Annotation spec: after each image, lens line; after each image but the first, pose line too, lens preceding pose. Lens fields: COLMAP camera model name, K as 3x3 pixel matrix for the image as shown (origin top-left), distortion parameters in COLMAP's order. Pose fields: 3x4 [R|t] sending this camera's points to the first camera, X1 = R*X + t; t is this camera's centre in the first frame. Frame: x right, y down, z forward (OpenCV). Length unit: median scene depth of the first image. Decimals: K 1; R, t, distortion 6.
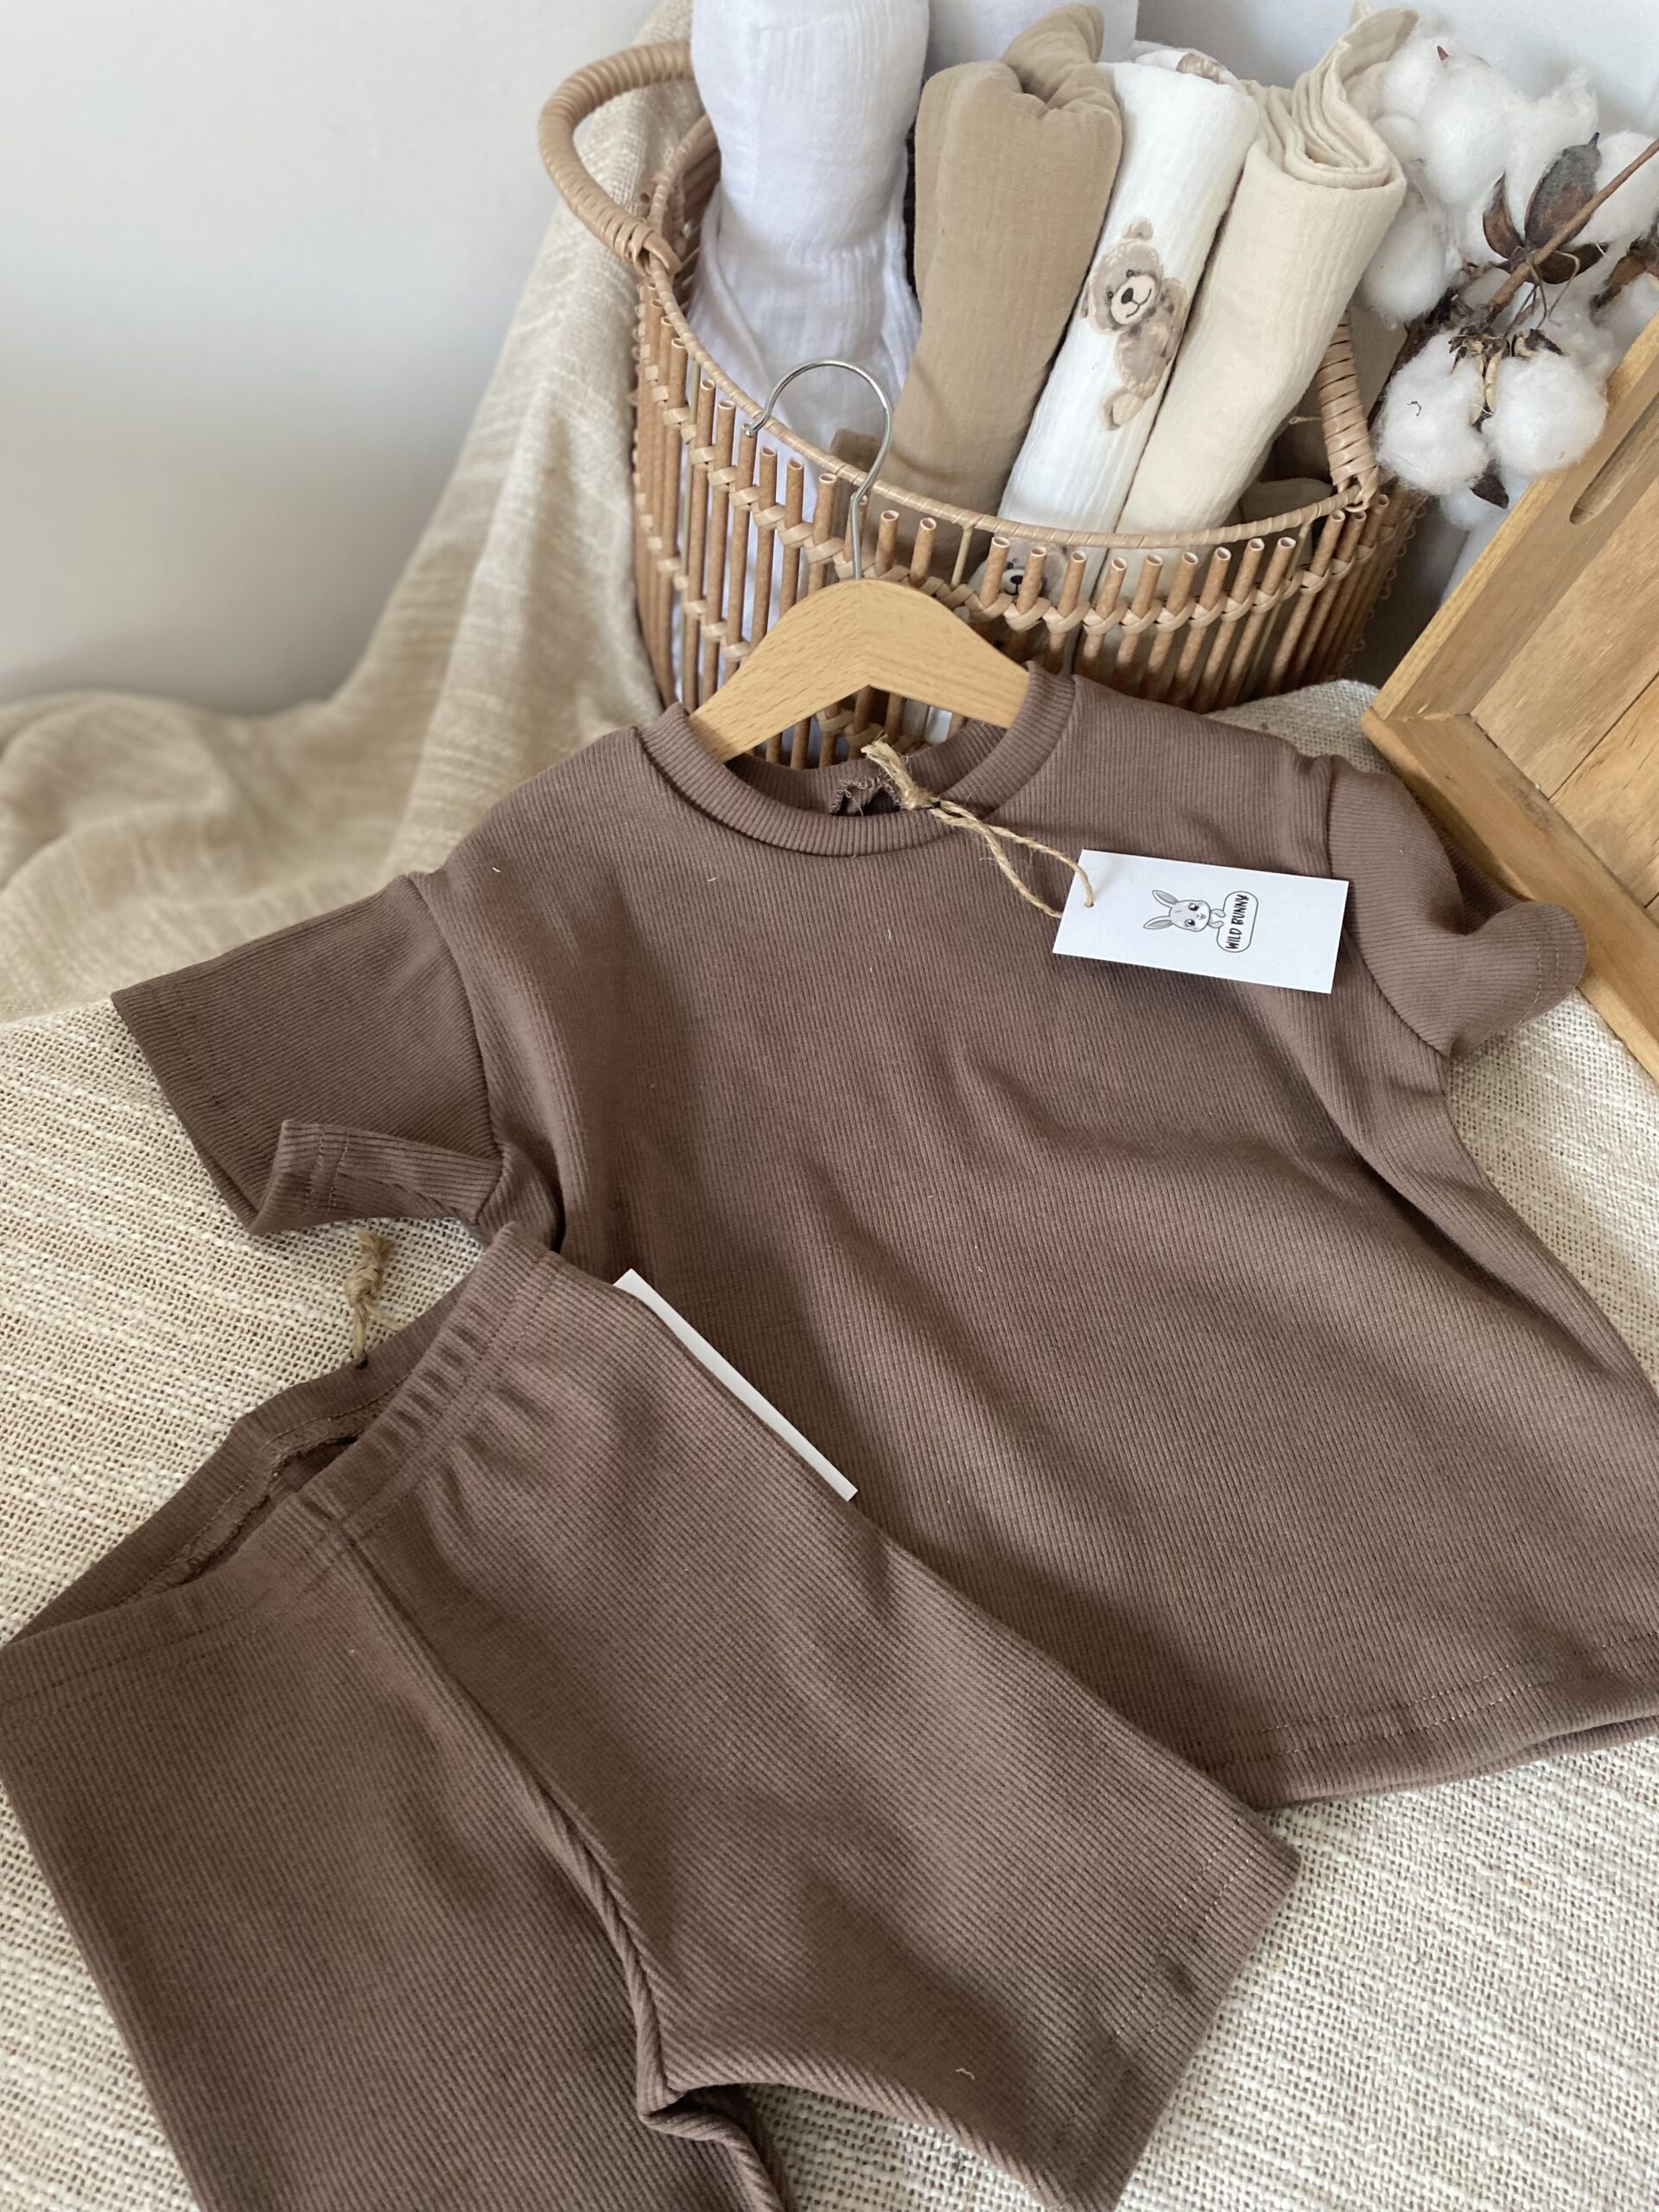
lens RADIAL K [[1713.2, 0, 867.9], [0, 1713.2, 1110.9], [0, 0, 1]] dist [0.020499, -0.023143]
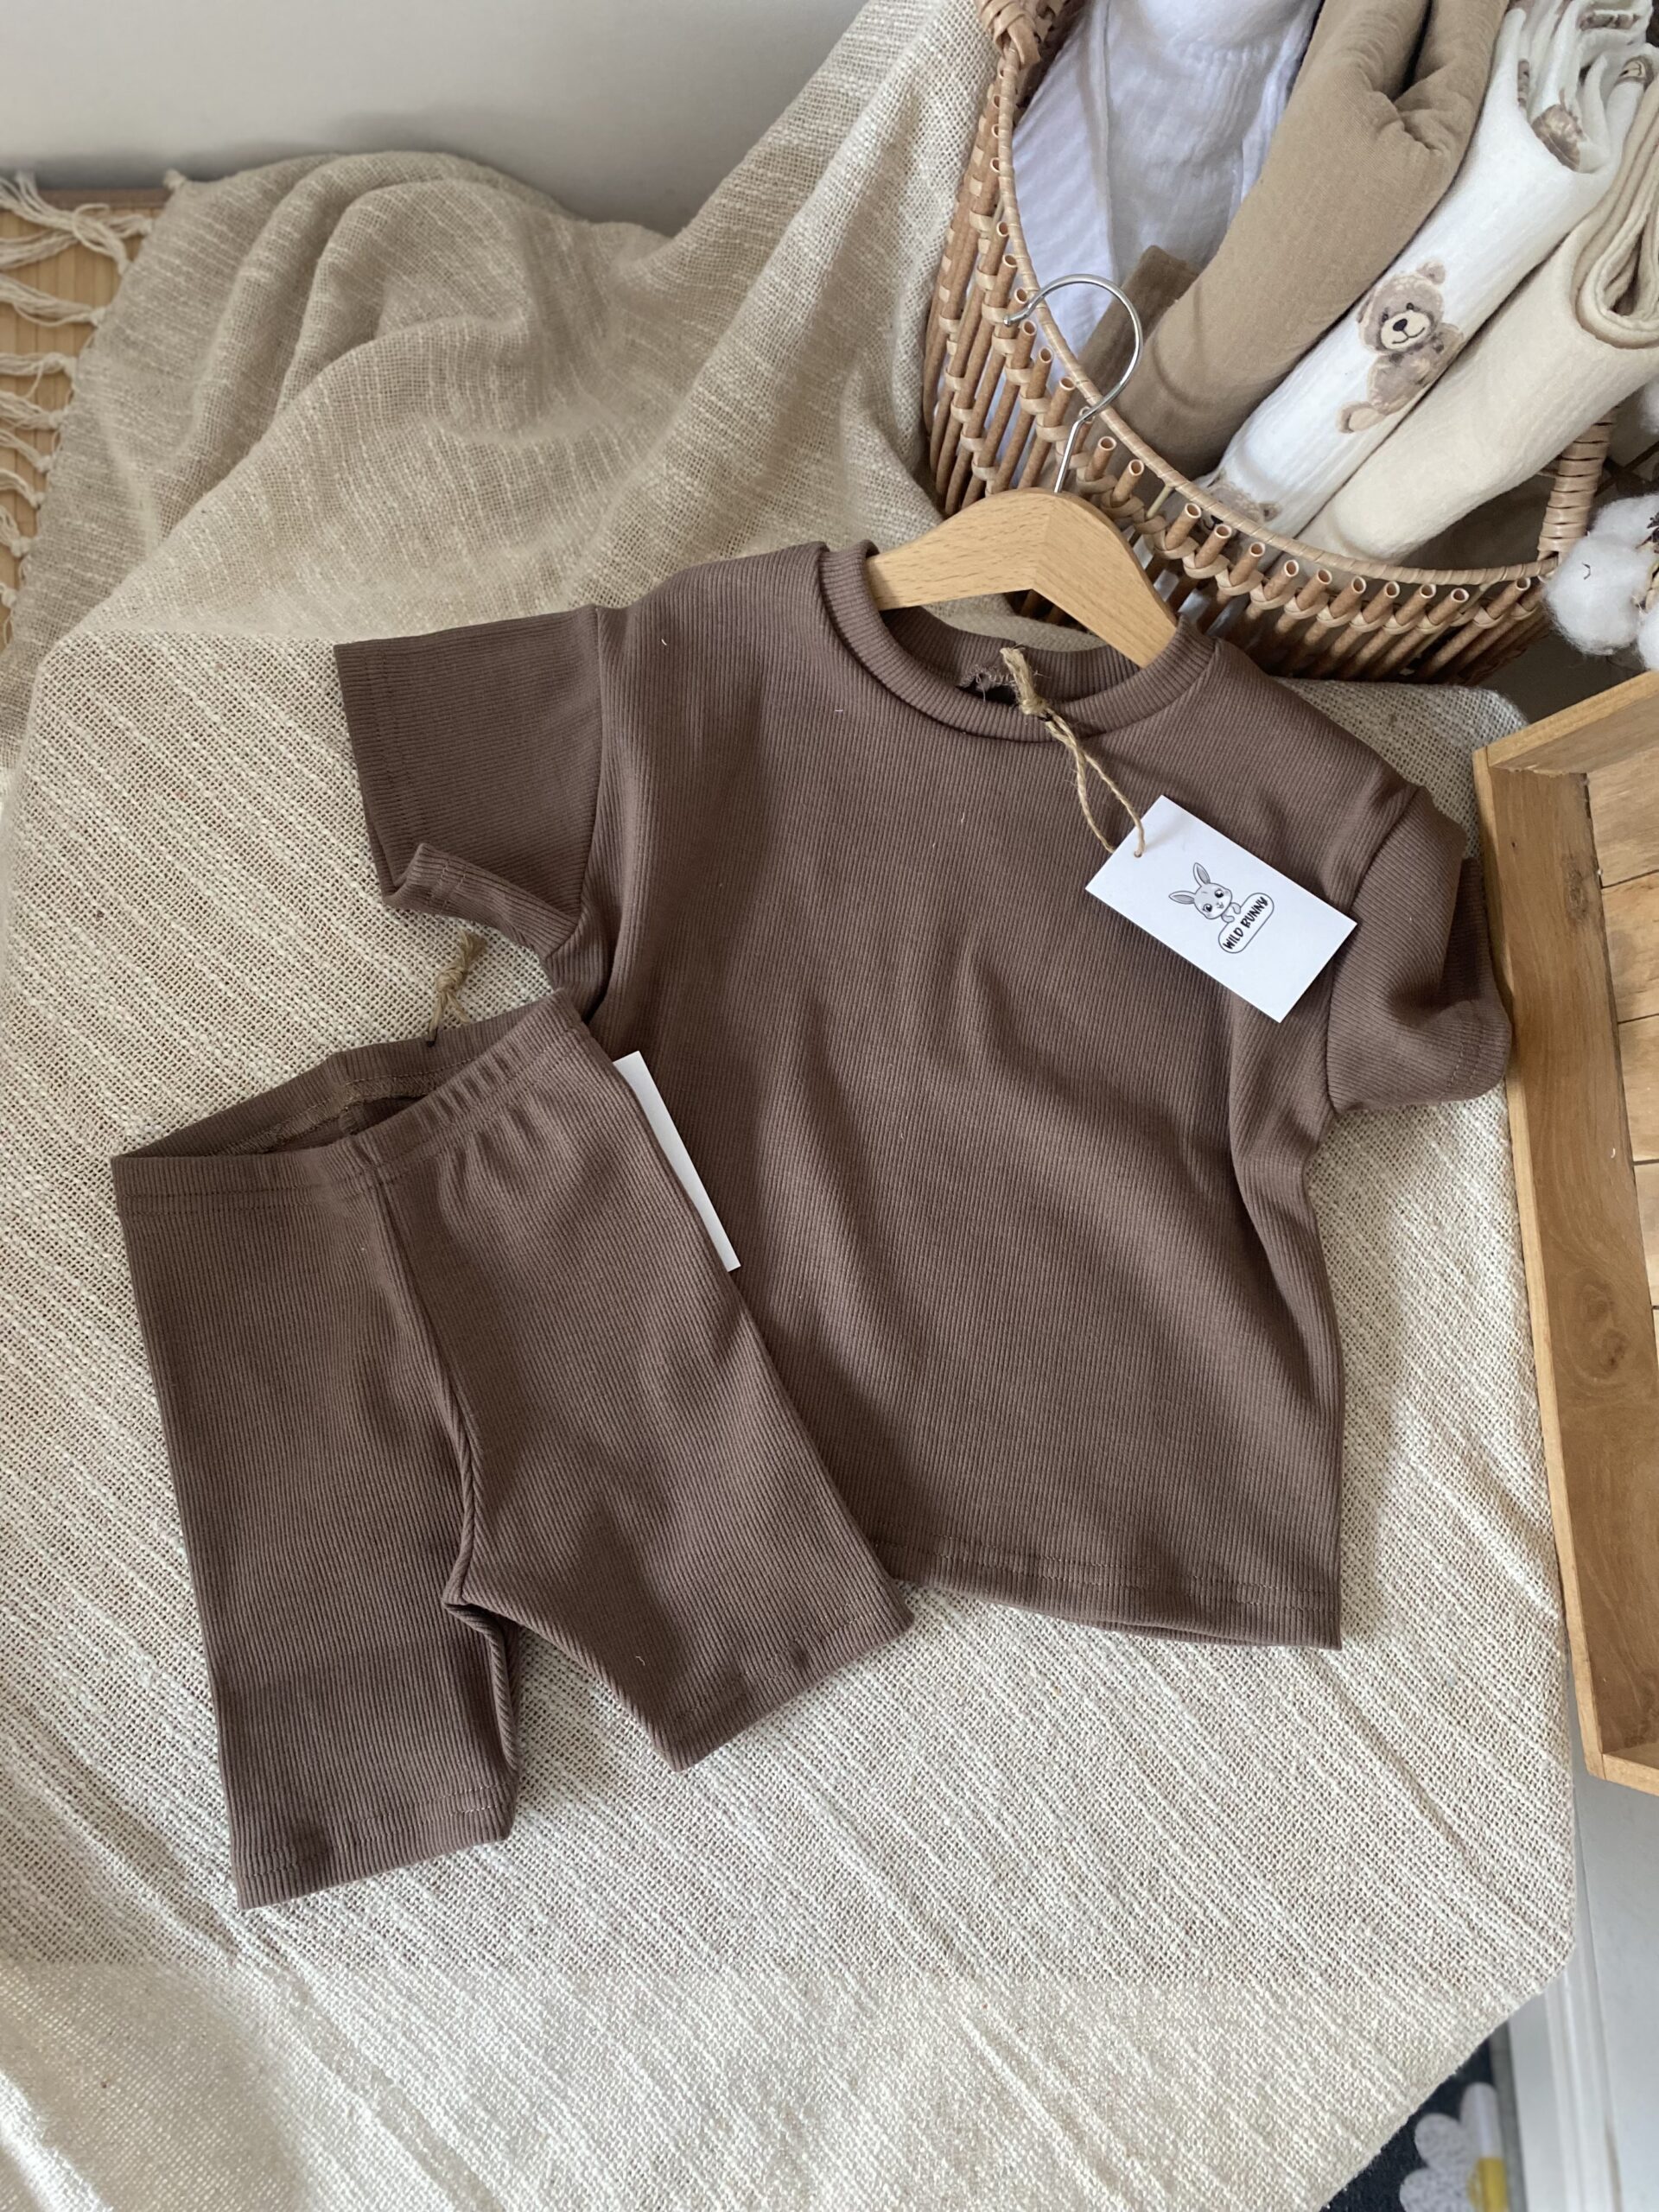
lens RADIAL K [[1628.7, 0, 833.8], [0, 1628.7, 1192.1], [0, 0, 1]] dist [0.037271, -0.039383]
pose [[0.921723, 0.384758, -0.048866, 0.088323], [-0.333424, 0.850431, 0.406934, -0.325593], [0.198128, -0.358788, 0.912149, -0.120452]]
